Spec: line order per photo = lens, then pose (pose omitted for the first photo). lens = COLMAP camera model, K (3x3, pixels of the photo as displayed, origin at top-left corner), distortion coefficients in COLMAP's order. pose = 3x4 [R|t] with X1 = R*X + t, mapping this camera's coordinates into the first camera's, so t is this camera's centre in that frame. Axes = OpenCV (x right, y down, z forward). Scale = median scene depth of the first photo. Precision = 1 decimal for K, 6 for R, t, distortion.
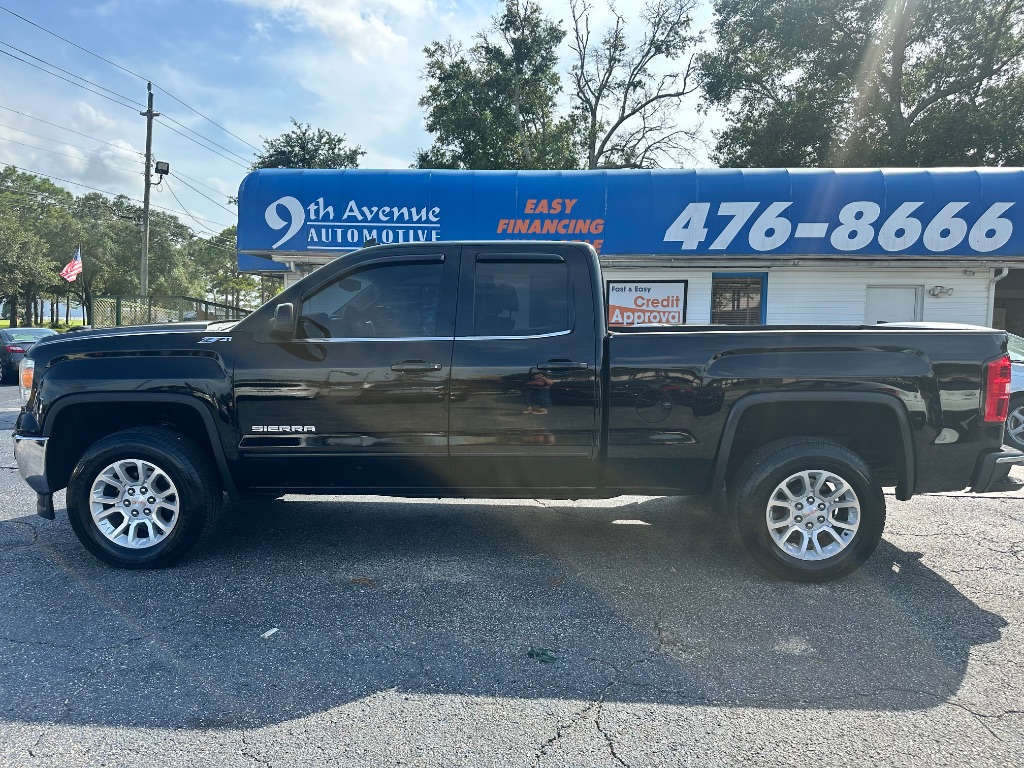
lens RADIAL K [[722.5, 0, 507.4], [0, 722.5, 394.0], [0, 0, 1]] dist [0.040829, -0.042892]
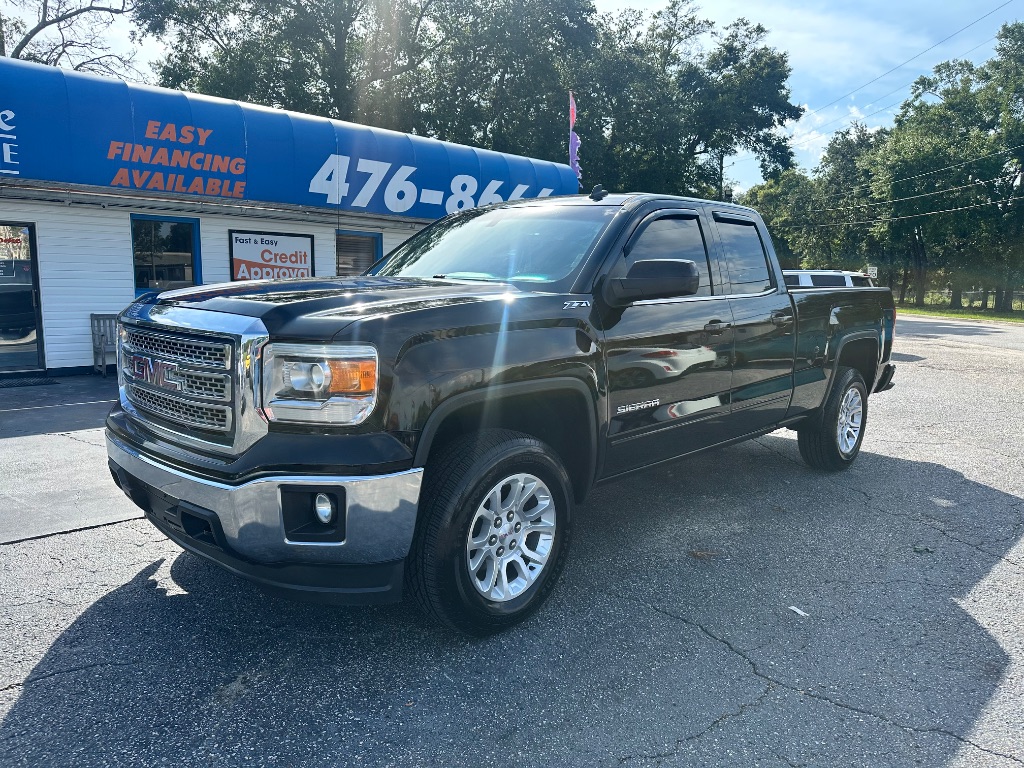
lens RADIAL K [[722.0, 0, 528.6], [0, 722.0, 394.6], [0, 0, 1]] dist [0.038012, -0.062262]
pose [[0.656490, -0.107534, 0.746631, -0.322373], [0.063798, 0.994156, 0.087088, -0.014685], [-0.751632, -0.009539, 0.659514, 0.168540]]
